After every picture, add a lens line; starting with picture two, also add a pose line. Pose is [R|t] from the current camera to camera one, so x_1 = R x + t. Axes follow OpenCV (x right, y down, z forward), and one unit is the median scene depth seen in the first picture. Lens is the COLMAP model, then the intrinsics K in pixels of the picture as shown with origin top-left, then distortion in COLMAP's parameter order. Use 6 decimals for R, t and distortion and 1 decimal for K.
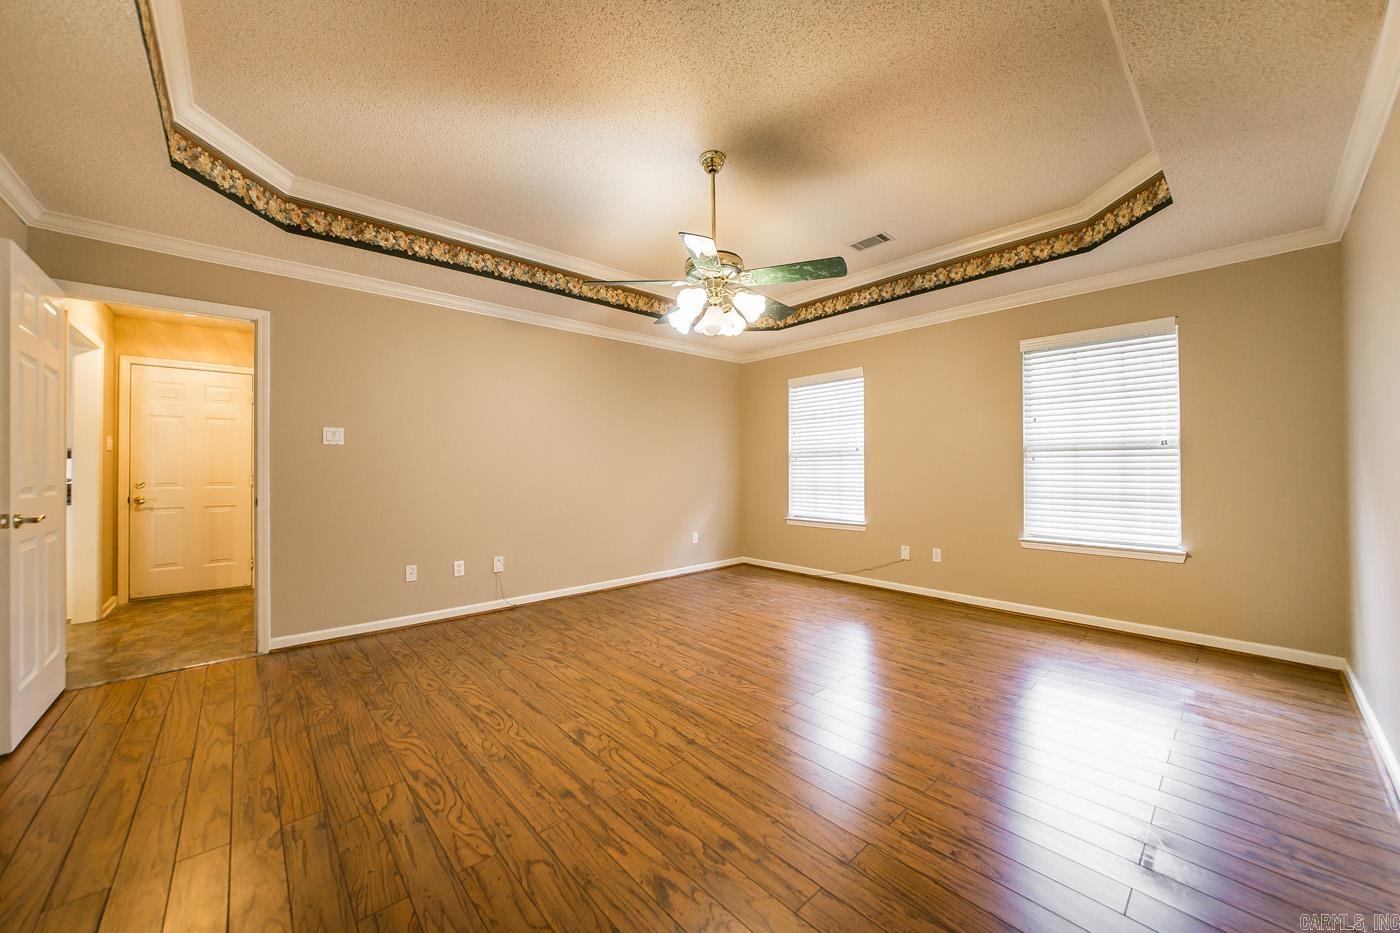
lens RADIAL K [[503.0, 0, 692.2], [0, 503.0, 465.2], [0, 0, 1]] dist [-0.008547, 0.000071]
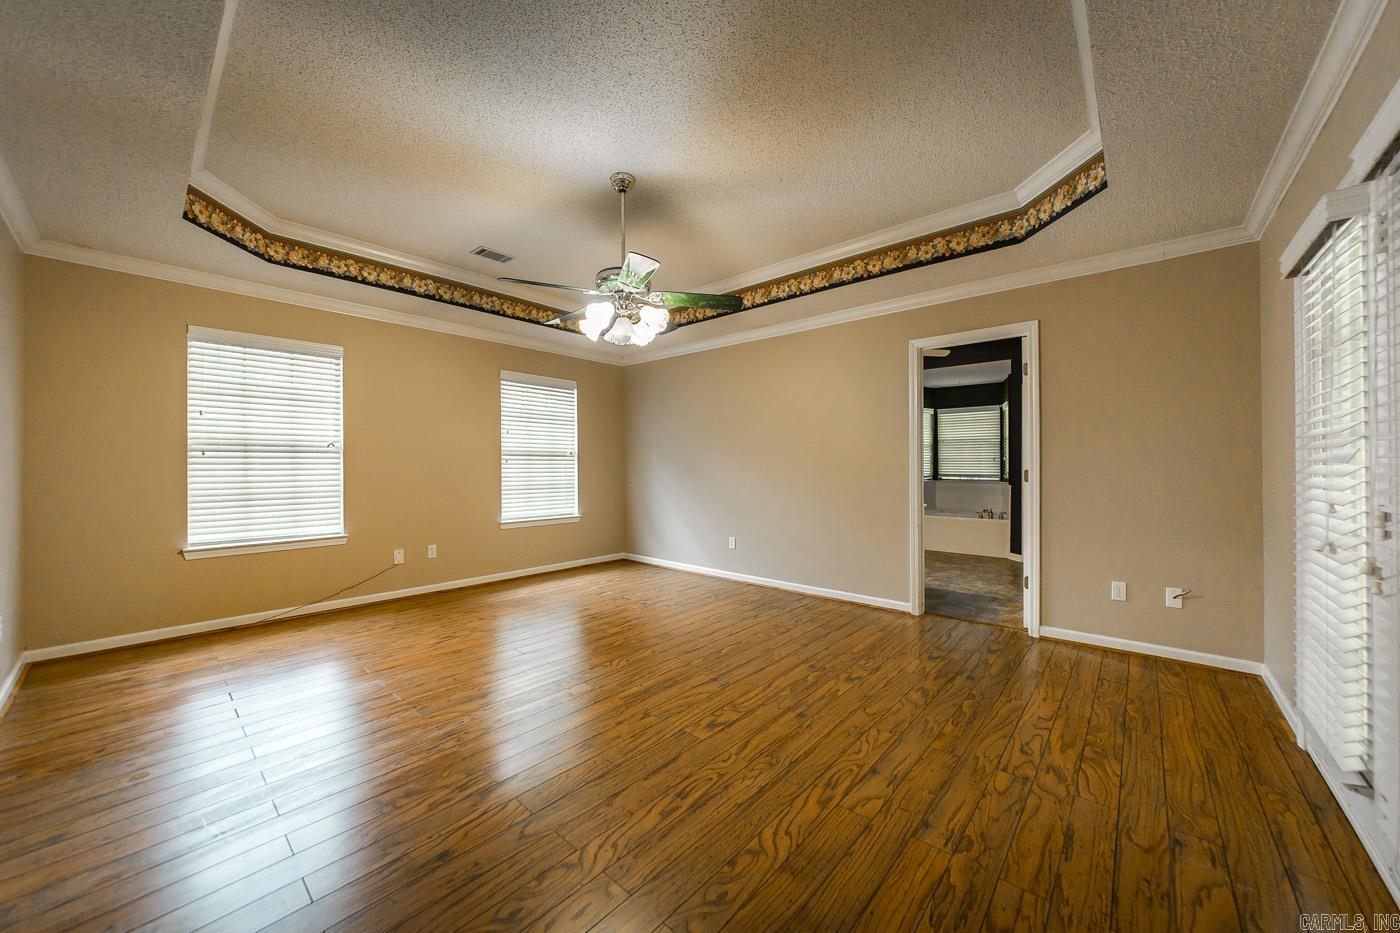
lens RADIAL K [[503.0, 0, 692.2], [0, 503.0, 465.2], [0, 0, 1]] dist [-0.008547, 0.000071]
pose [[-0.100979, 0.008434, 0.994853, -0.877034], [-0.003516, 0.999955, -0.008834, 0.009608], [-0.994882, -0.004390, -0.100945, 0.813302]]
